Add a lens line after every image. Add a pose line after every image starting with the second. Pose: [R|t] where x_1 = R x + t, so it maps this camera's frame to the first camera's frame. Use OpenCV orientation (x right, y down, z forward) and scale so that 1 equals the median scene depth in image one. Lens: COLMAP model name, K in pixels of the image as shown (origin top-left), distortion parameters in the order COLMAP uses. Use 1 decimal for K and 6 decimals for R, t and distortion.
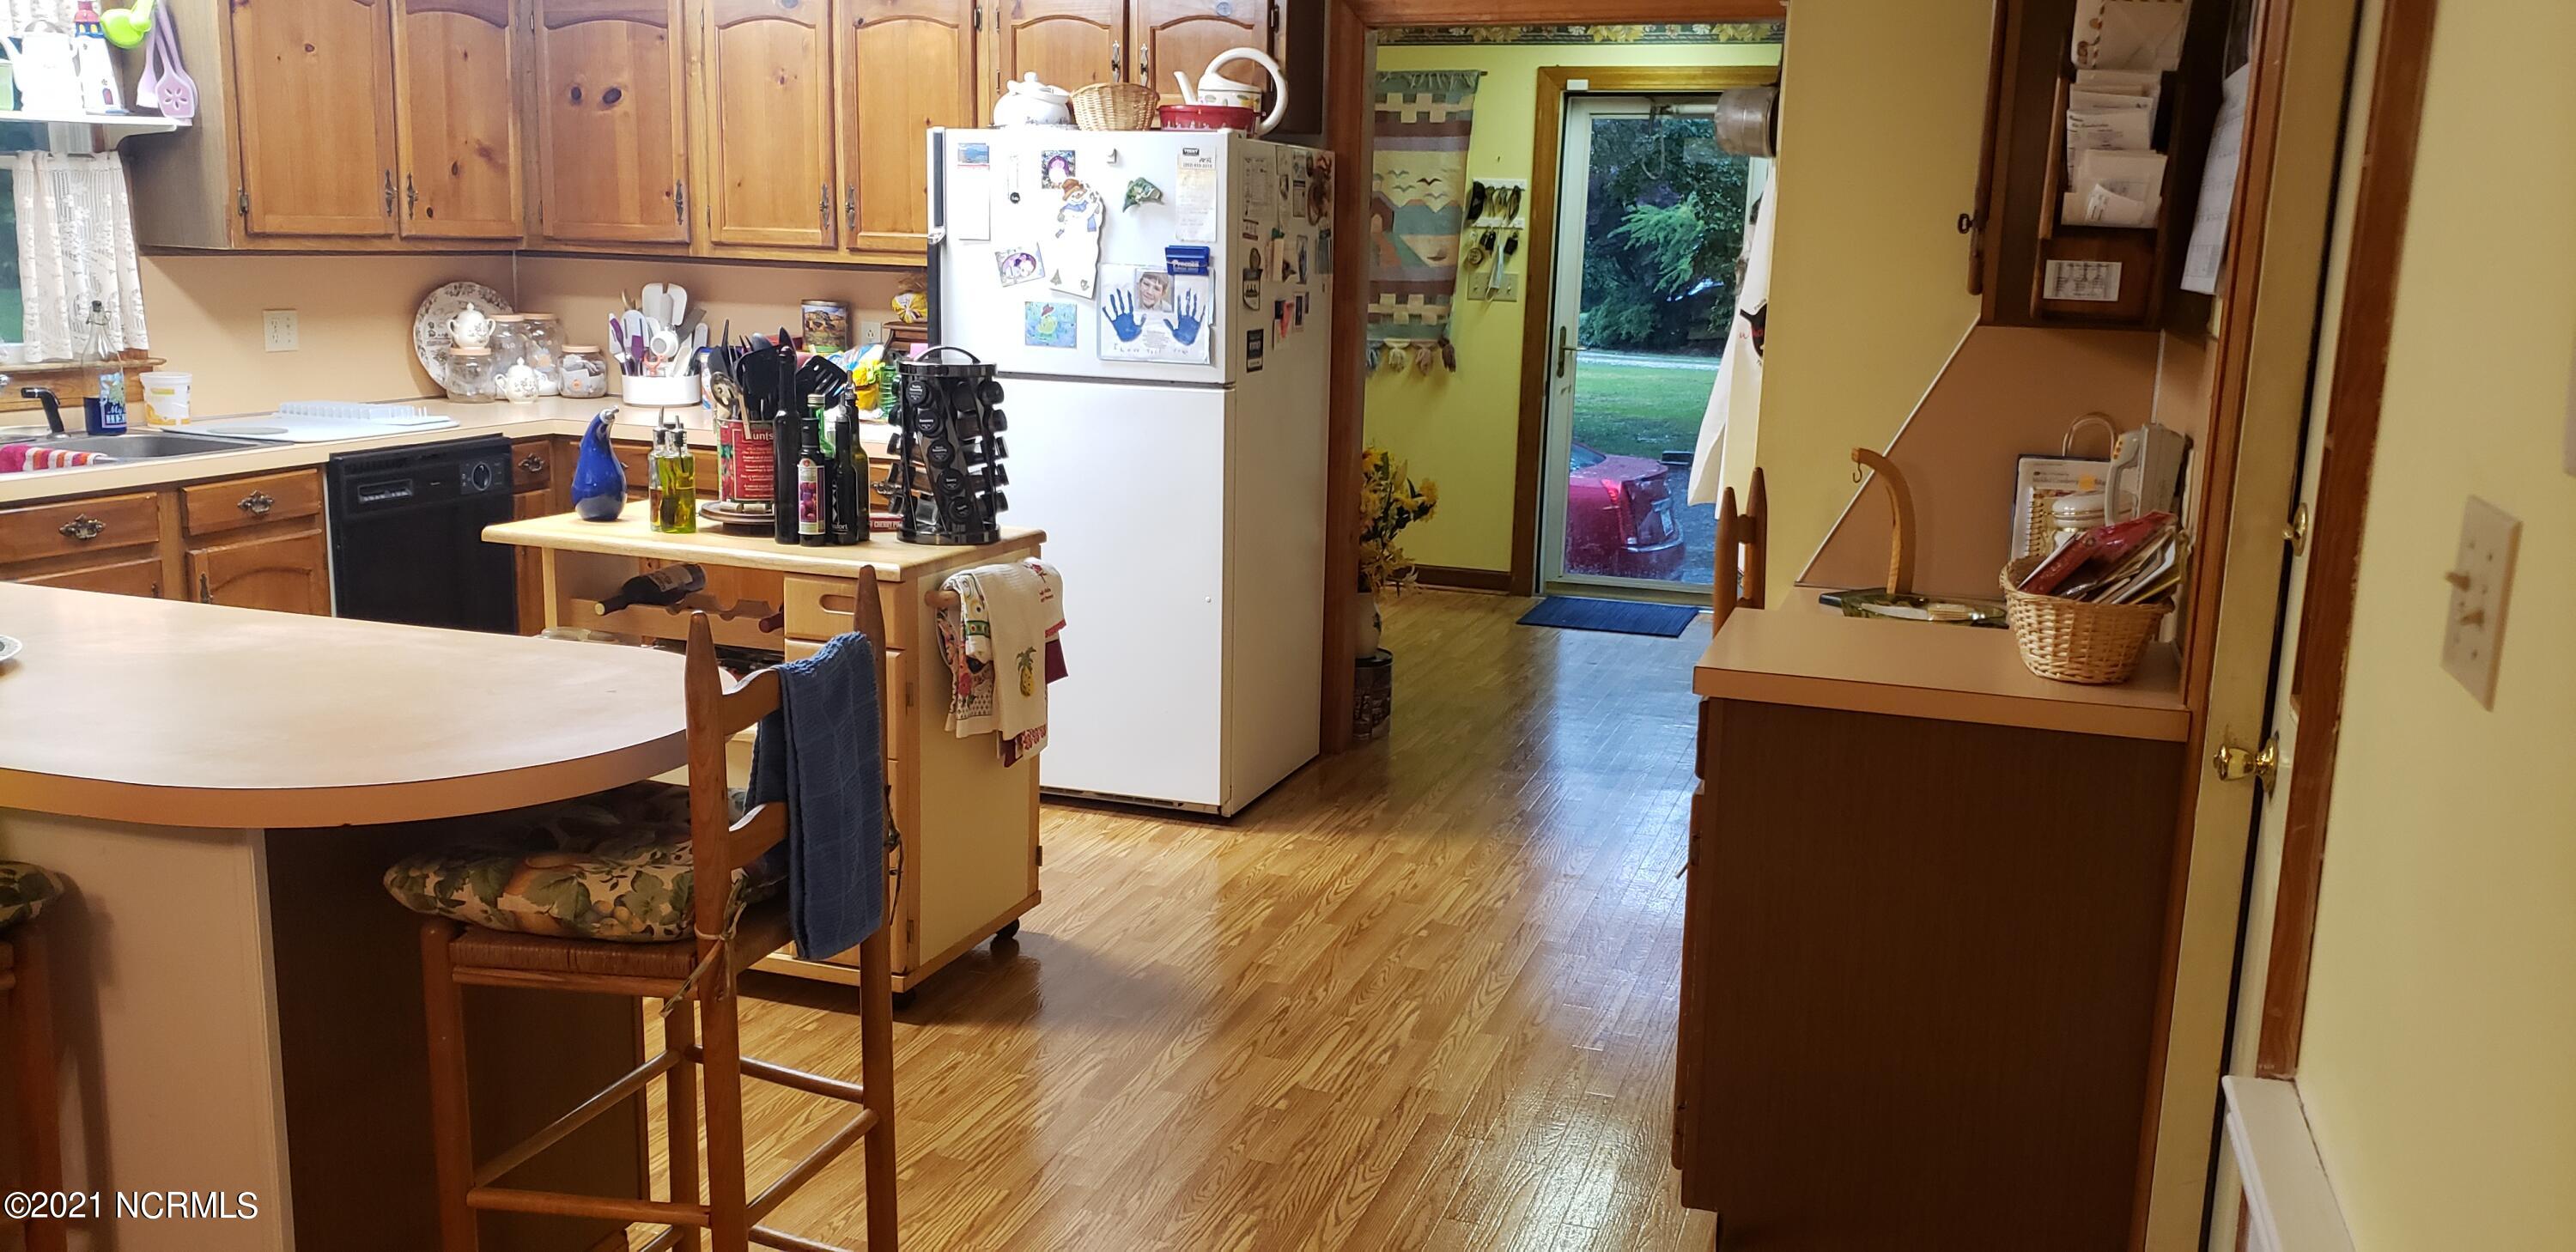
lens RADIAL K [[2037.3, 0, 1350.1], [0, 2037.3, 607.6], [0, 0, 1]] dist [-0.006555, 0.048868]
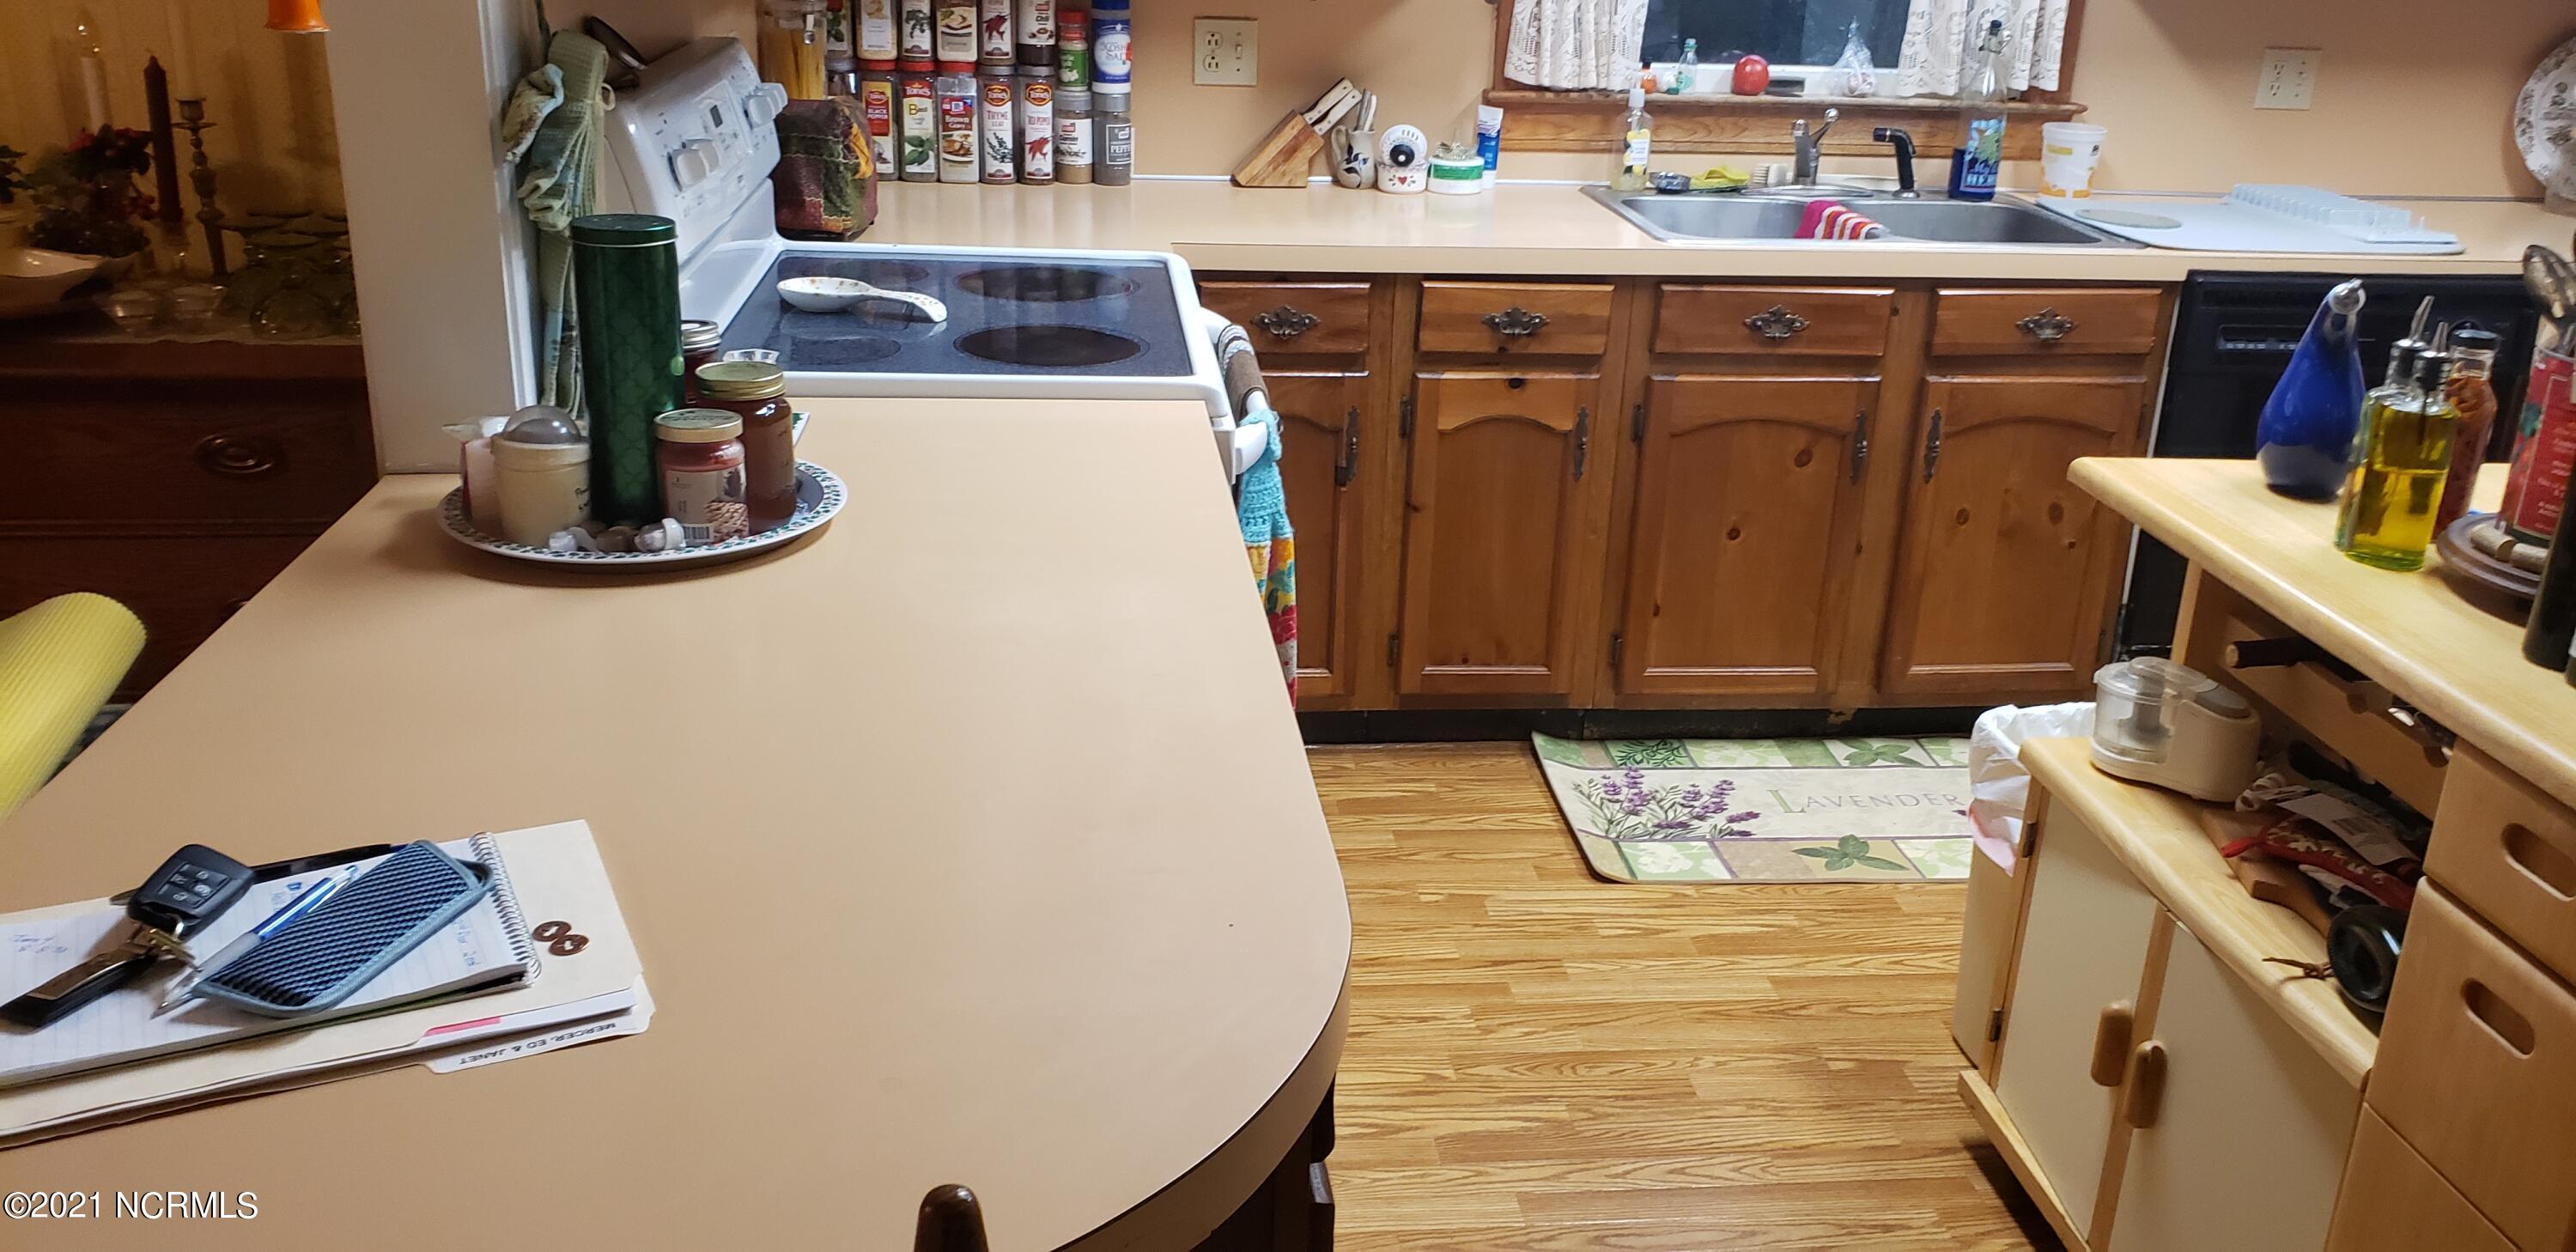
lens RADIAL K [[2037.3, 0, 1350.1], [0, 2037.3, 607.6], [0, 0, 1]] dist [-0.006555, 0.048868]
pose [[0.419481, 0.305733, -0.854730, -0.006418], [-0.193755, 0.950034, 0.244733, -0.082169], [0.886845, 0.062947, 0.457759, 0.461319]]
